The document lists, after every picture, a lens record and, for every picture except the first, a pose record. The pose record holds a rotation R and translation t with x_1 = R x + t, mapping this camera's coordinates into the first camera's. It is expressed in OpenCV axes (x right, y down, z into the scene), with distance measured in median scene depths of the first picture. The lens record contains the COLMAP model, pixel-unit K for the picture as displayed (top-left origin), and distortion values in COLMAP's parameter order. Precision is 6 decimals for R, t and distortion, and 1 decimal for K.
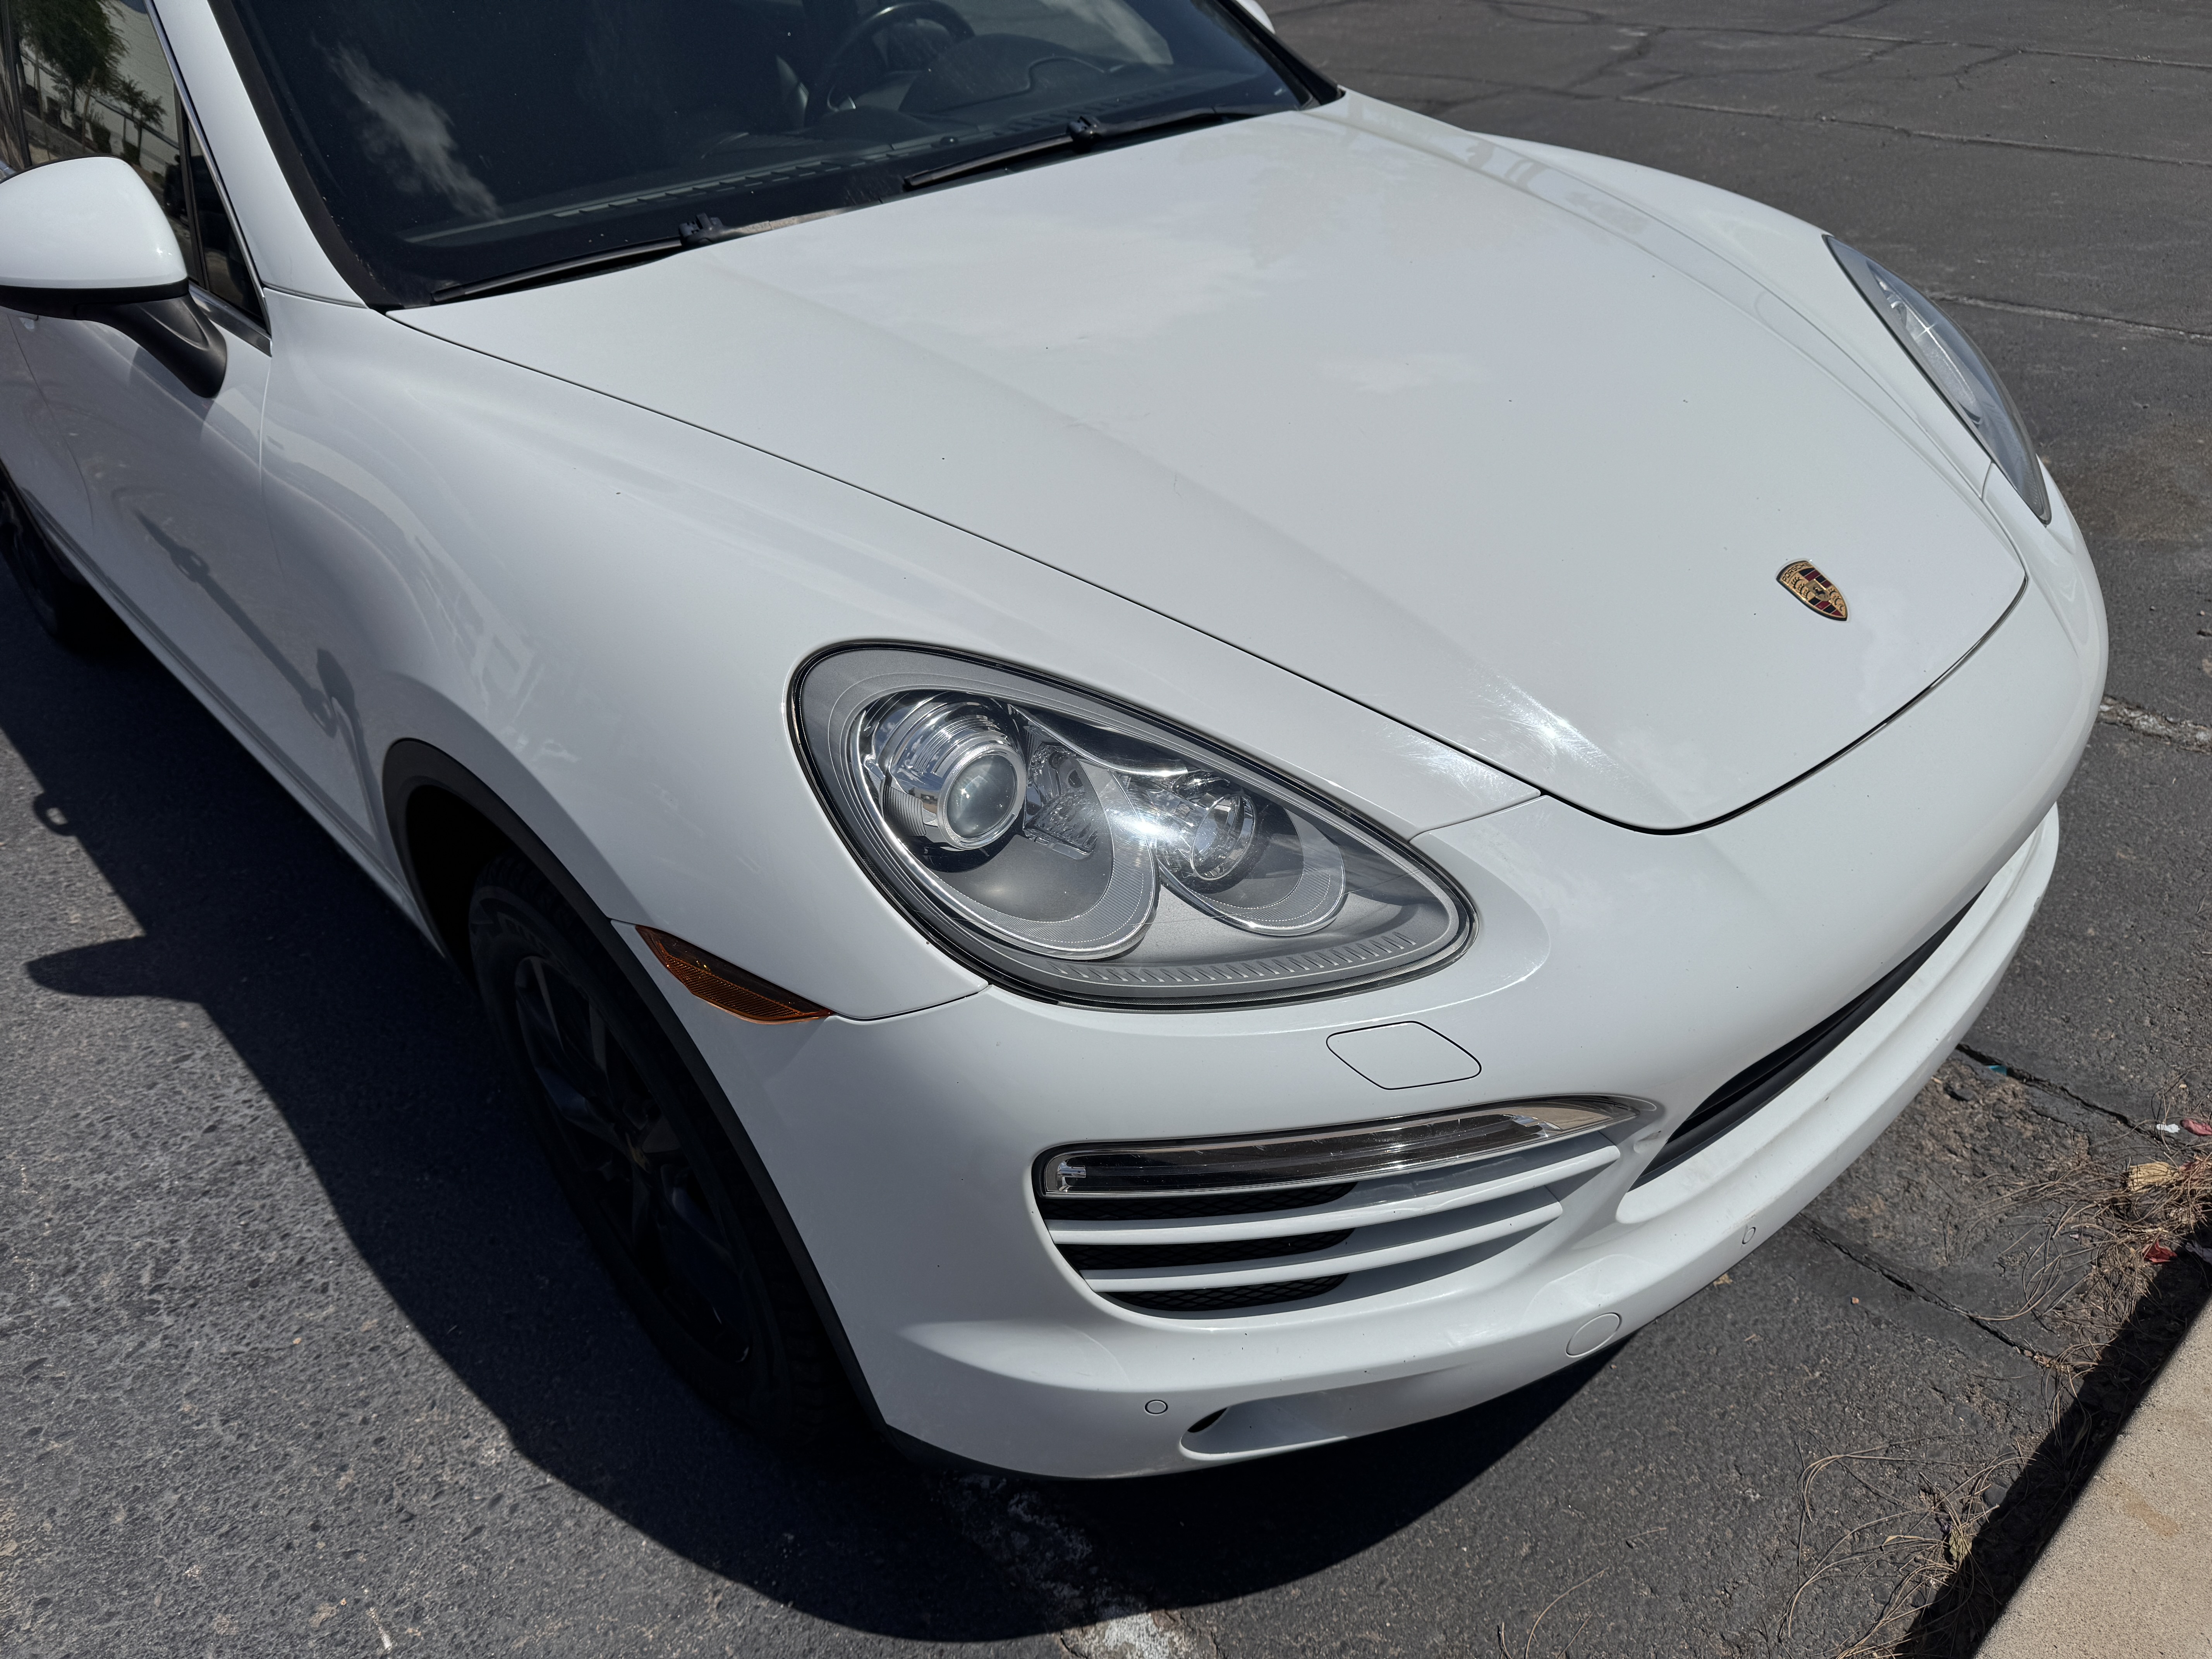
lens RADIAL K [[1596.1, 0, 1086.5], [0, 1596.1, 833.0], [0, 0, 1]] dist [-0.006061, -0.002113]
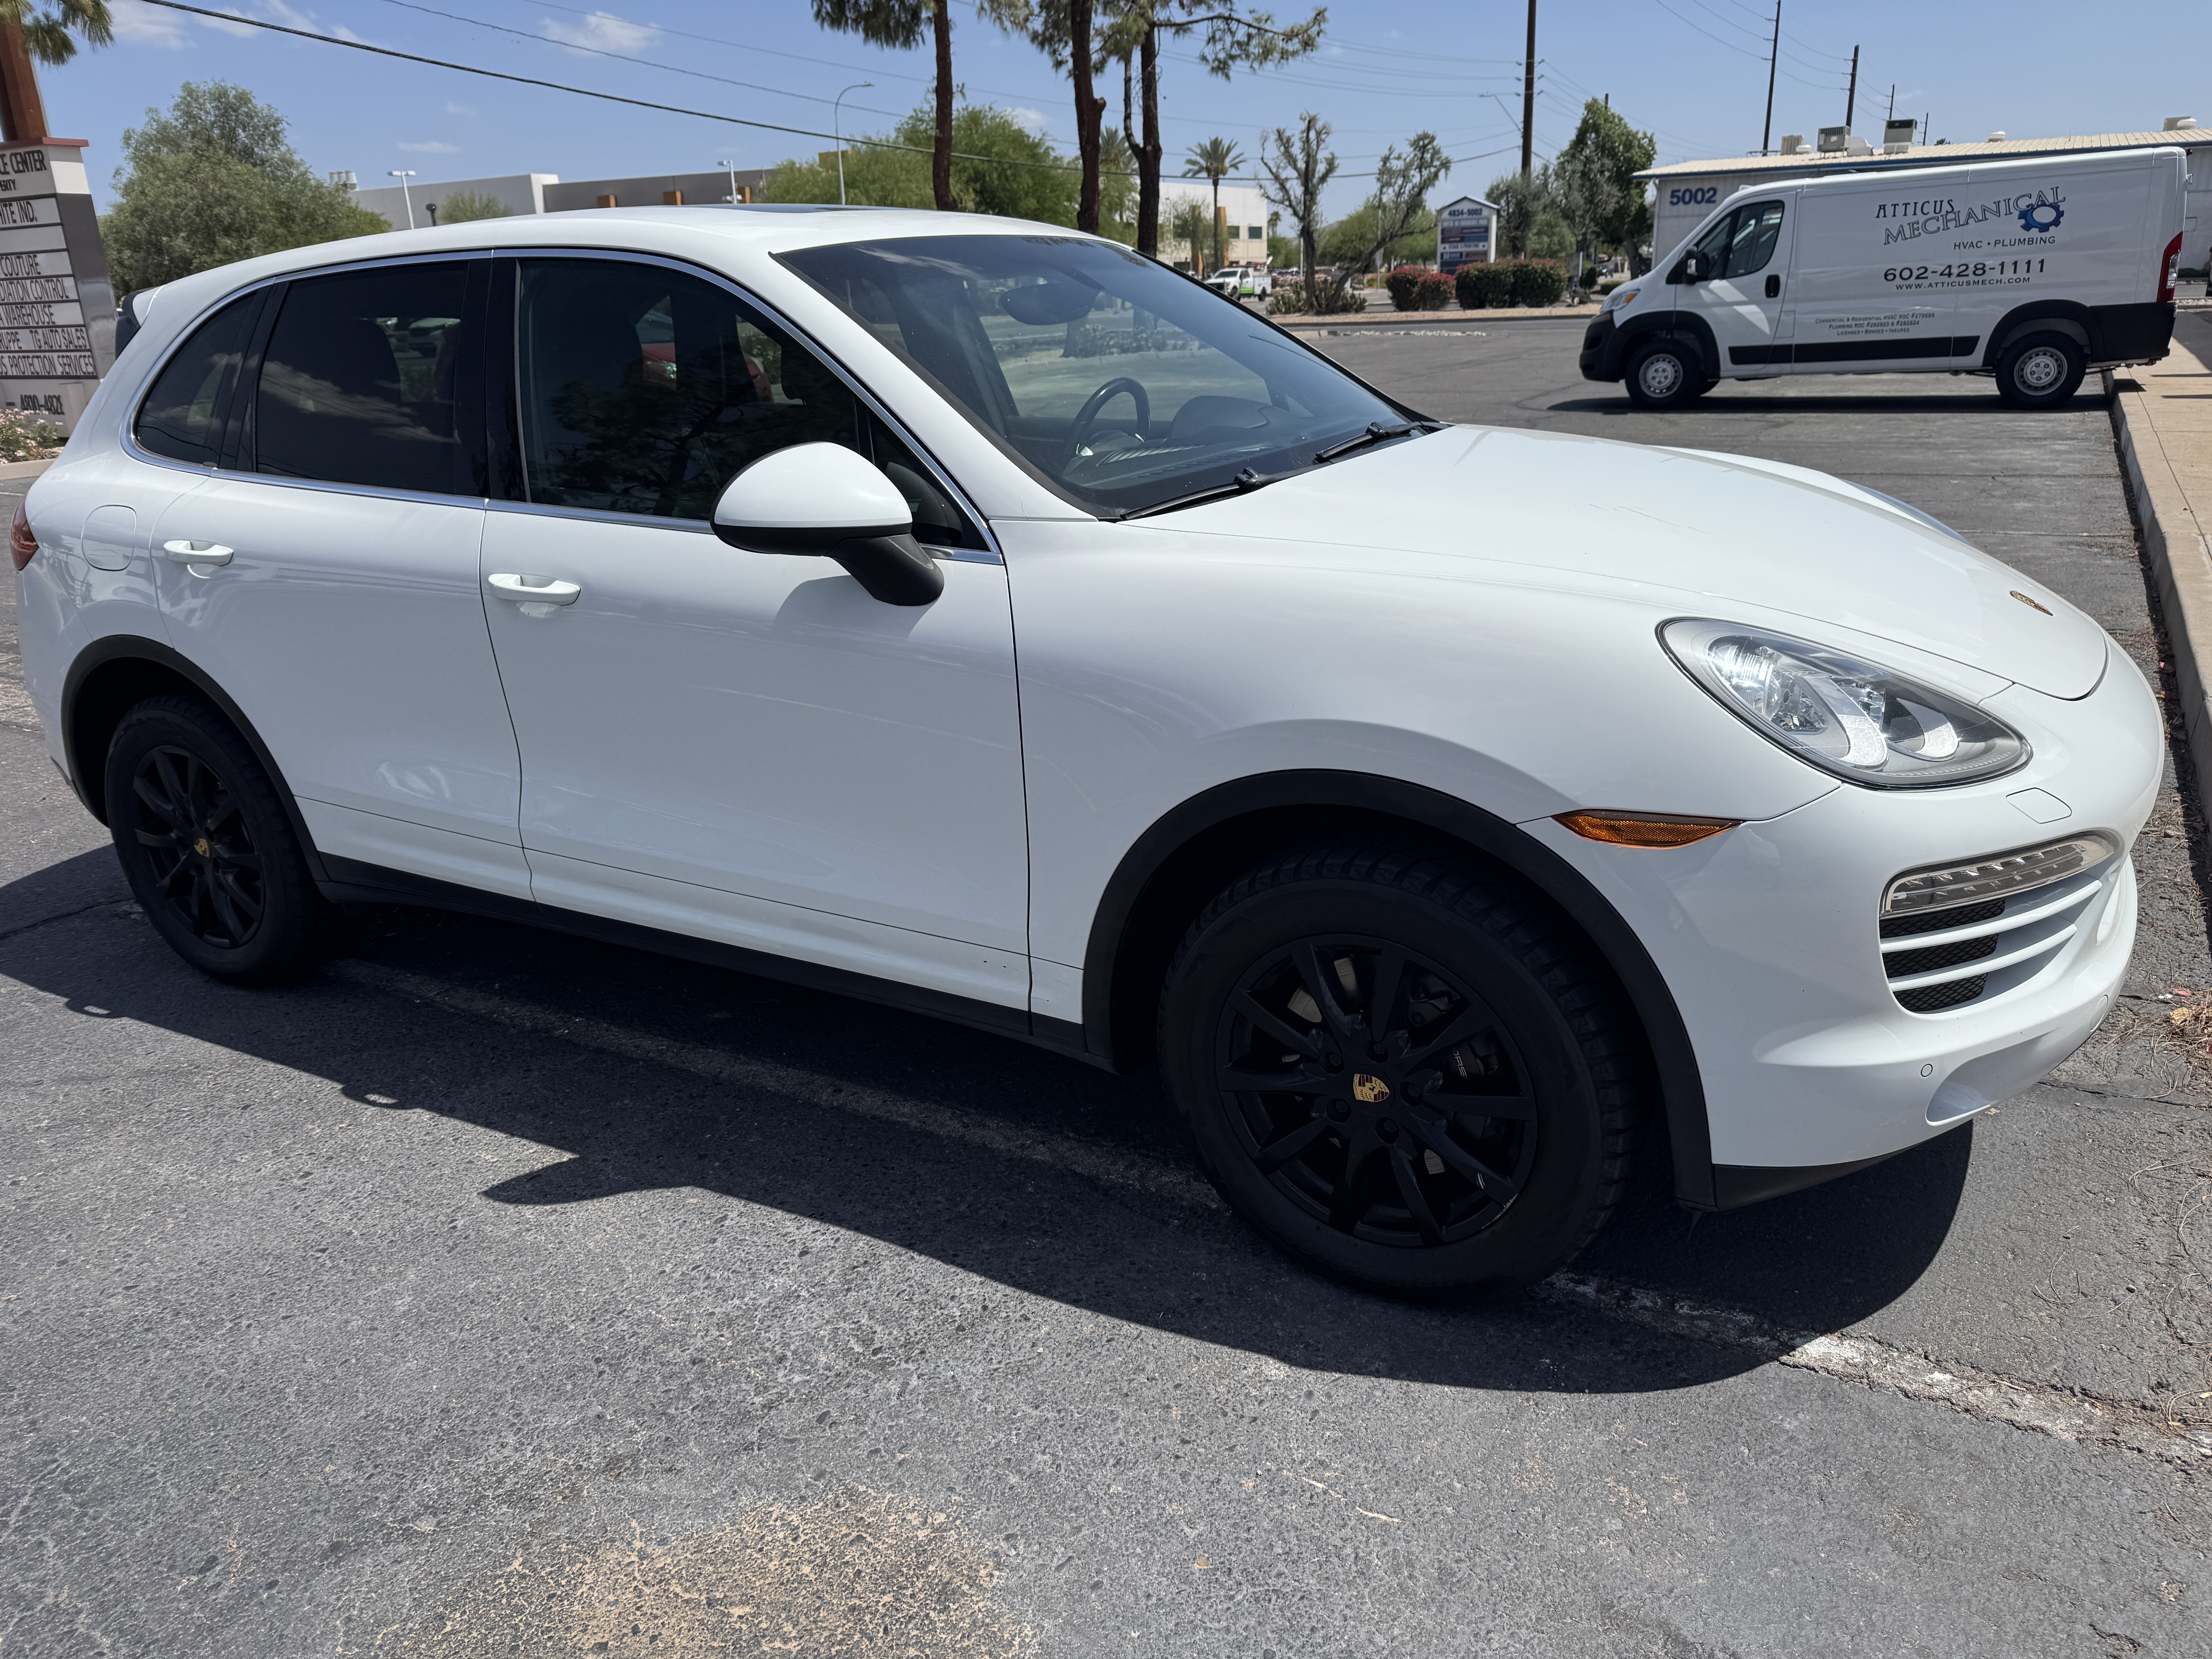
lens RADIAL K [[1532.0, 0, 1106.0], [0, 1532.0, 829.5], [0, 0, 1]] dist [0.019602, -0.001149]
pose [[0.953301, -0.099797, 0.285056, -0.691210], [0.171469, 0.955807, -0.238811, 0.215532], [-0.248626, 0.276537, 0.928285, -0.170300]]
